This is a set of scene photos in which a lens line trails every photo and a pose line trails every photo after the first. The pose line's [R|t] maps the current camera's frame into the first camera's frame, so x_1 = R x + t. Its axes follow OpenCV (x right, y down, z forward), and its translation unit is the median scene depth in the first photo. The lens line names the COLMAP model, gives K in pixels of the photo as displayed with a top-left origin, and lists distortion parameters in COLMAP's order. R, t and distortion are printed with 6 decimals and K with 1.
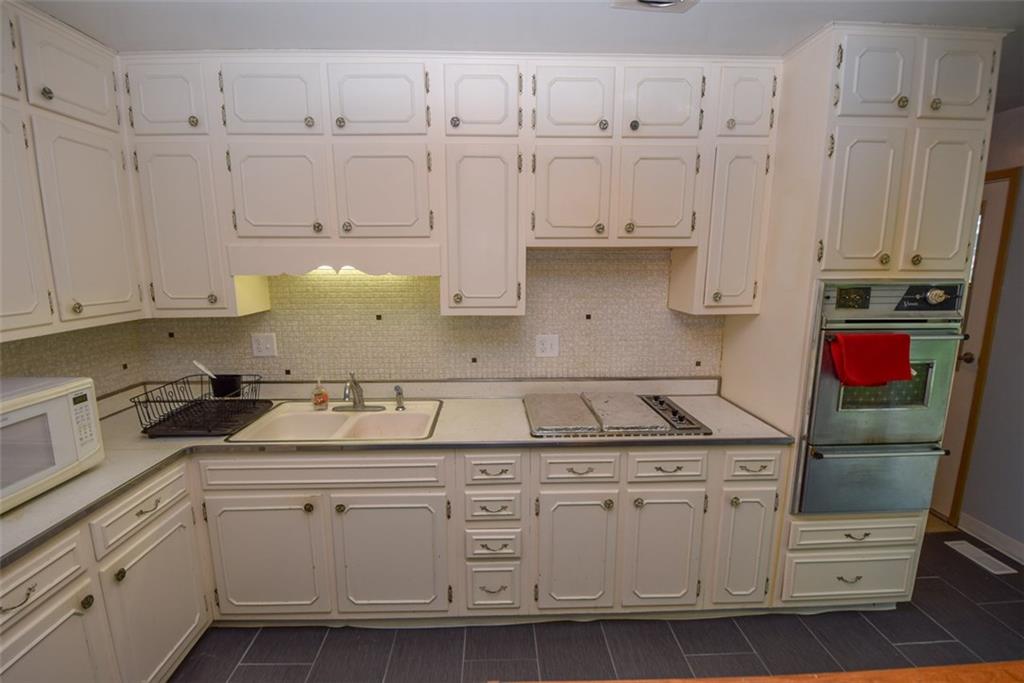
lens RADIAL K [[457.4, 0, 511.5], [0, 457.4, 335.8], [0, 0, 1]] dist [0.003509, 0.000300]
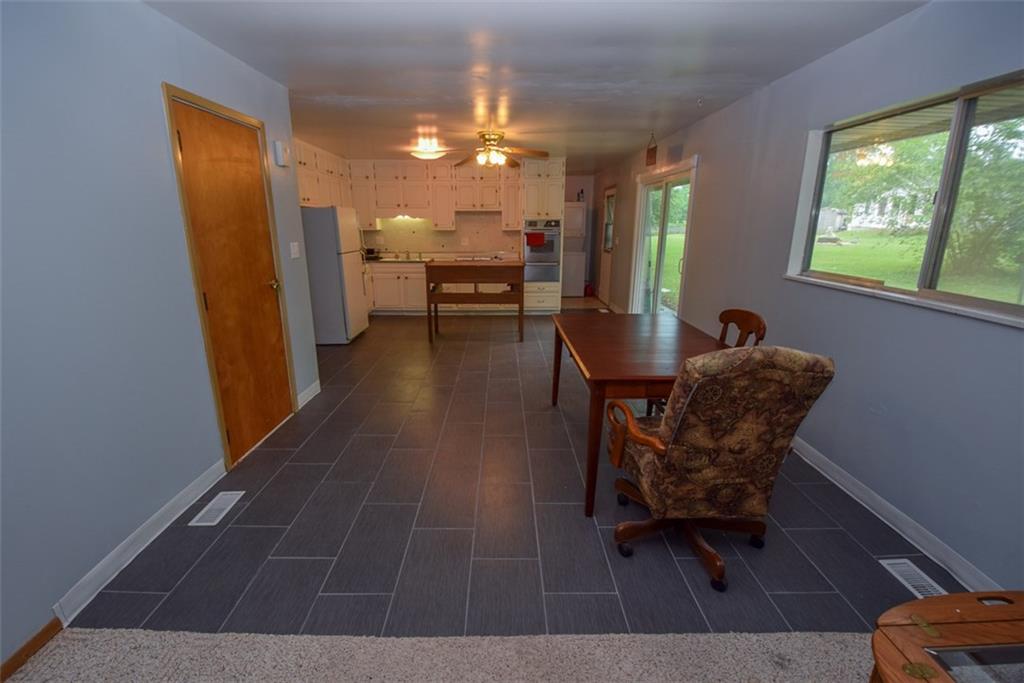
lens RADIAL K [[457.4, 0, 509.1], [0, 457.4, 346.5], [0, 0, 1]] dist [0.003509, 0.000300]
pose [[0.999210, 0.011422, -0.038061, 0.683719], [-0.007258, 0.994147, 0.107790, 0.536958], [0.039069, -0.107429, 0.993445, -3.005695]]
